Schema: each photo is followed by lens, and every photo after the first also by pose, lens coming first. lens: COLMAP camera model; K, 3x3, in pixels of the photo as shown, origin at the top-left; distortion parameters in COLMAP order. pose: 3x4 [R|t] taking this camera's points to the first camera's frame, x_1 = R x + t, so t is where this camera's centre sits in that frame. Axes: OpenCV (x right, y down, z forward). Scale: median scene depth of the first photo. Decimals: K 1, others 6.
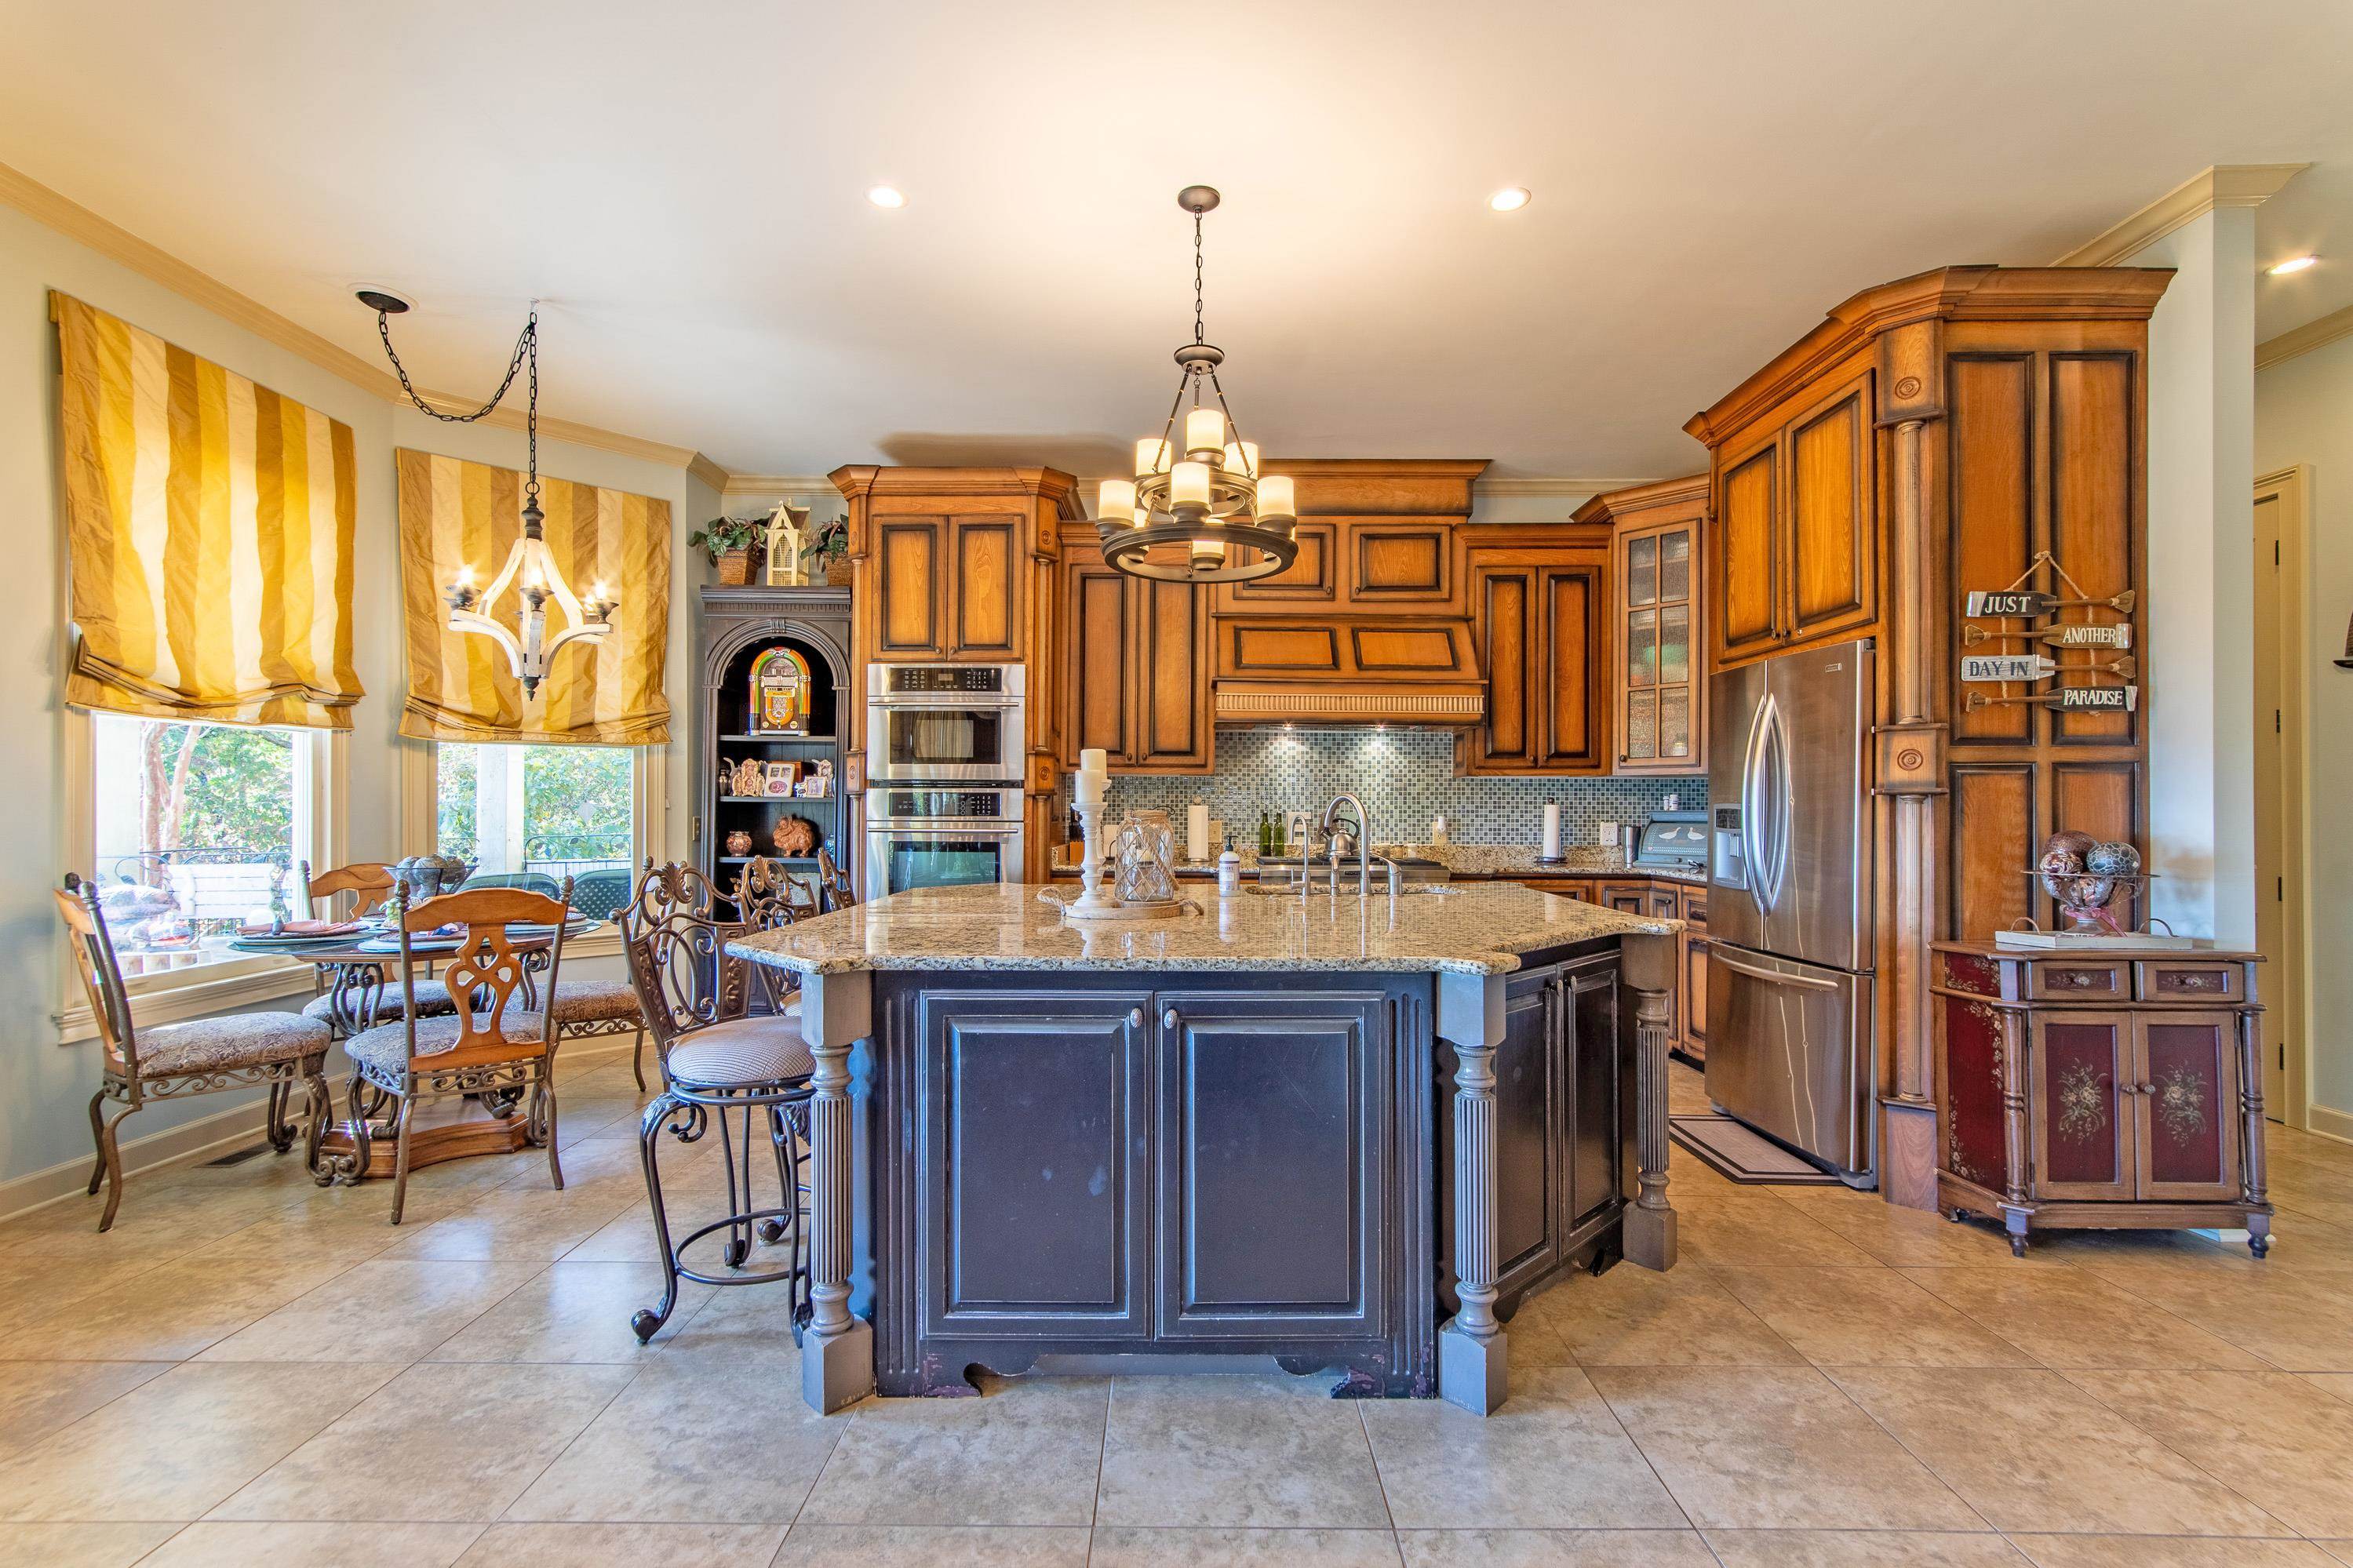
lens RADIAL K [[1031.5, 0, 1175.5], [0, 1031.5, 800.9], [0, 0, 1]] dist [-0.004609, 0.003531]
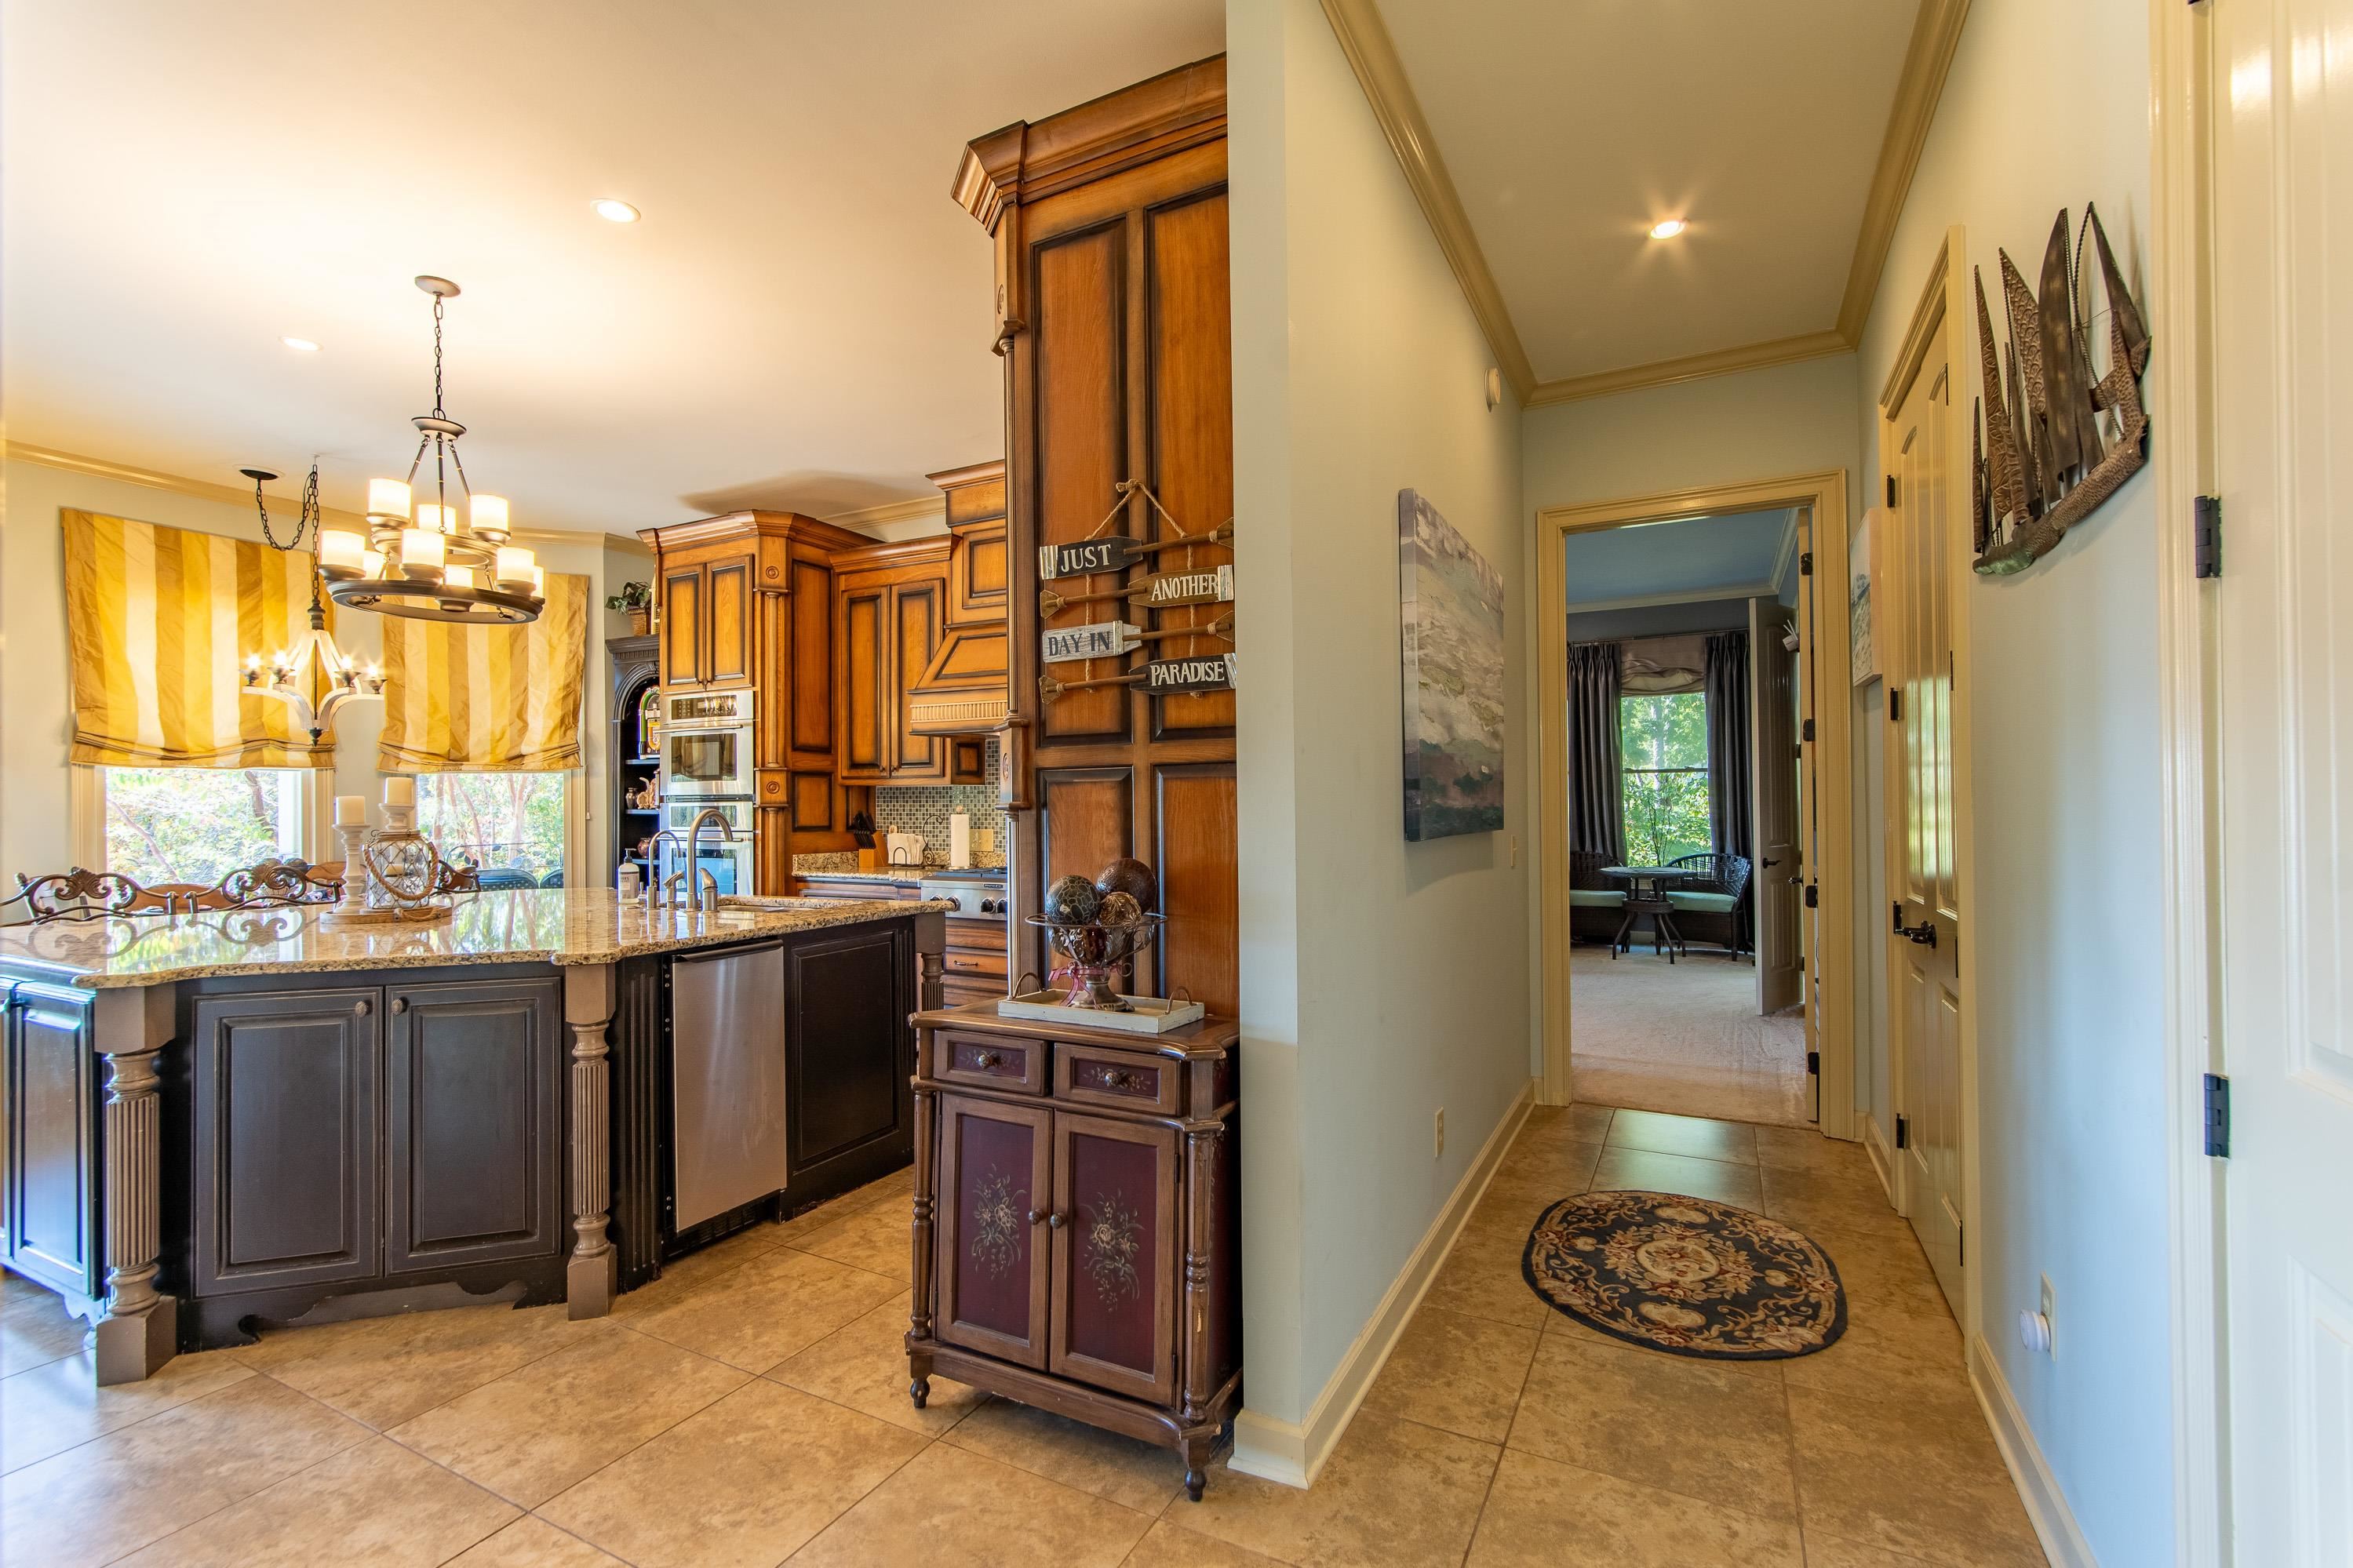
lens RADIAL K [[1031.5, 0, 1184.7], [0, 1031.5, 797.4], [0, 0, 1]] dist [-0.004609, 0.003531]
pose [[0.889416, -0.012821, -0.456919, 0.768353], [0.012673, 0.999914, -0.003388, -0.007150], [0.456924, -0.002777, 0.889502, 0.227039]]
